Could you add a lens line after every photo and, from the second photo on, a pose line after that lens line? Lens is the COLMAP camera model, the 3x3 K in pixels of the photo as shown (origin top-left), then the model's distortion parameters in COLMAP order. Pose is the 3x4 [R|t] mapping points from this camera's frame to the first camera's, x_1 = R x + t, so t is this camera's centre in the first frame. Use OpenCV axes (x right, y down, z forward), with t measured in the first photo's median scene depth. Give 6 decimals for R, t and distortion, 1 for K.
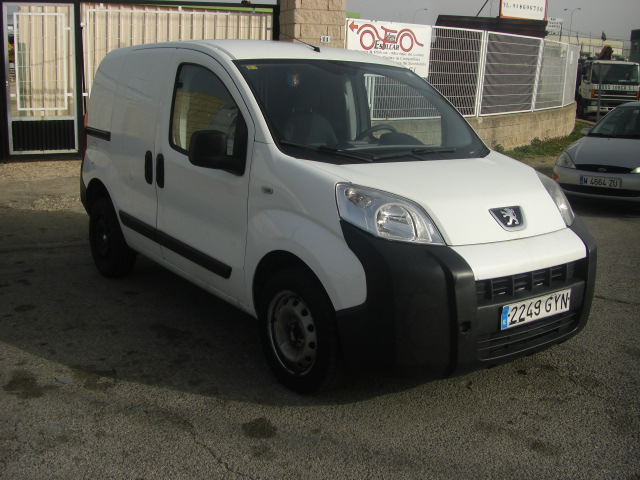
lens RADIAL K [[724.2, 0, 311.1], [0, 724.2, 239.1], [0, 0, 1]] dist [-0.198157, 0.194863]
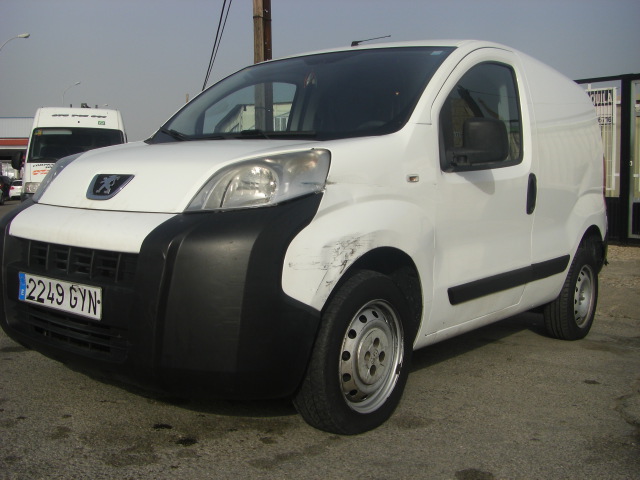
lens RADIAL K [[724.2, 0, 311.1], [0, 724.2, 239.1], [0, 0, 1]] dist [-0.198157, 0.194863]
pose [[0.267777, 0.049032, -0.962232, 1.084076], [-0.231947, 0.972613, -0.014987, -0.012723], [0.935145, 0.227200, 0.271816, 0.994257]]
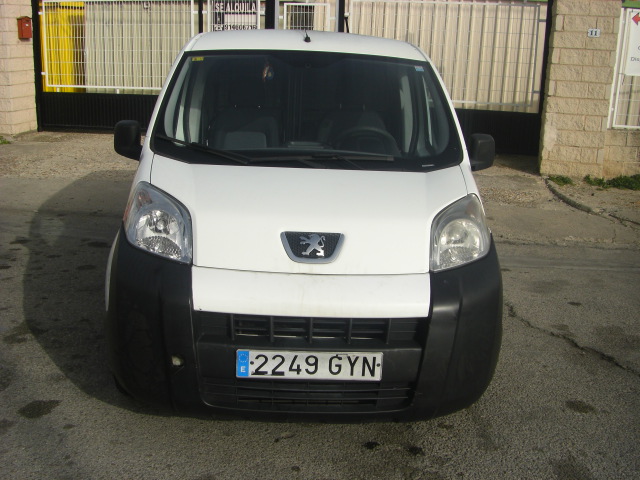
lens RADIAL K [[724.2, 0, 311.1], [0, 724.2, 239.1], [0, 0, 1]] dist [-0.198157, 0.194863]
pose [[0.829995, 0.144205, -0.538807, 0.699140], [-0.138916, 0.989005, 0.050705, -0.077392], [0.540195, 0.032764, 0.840902, 0.315796]]
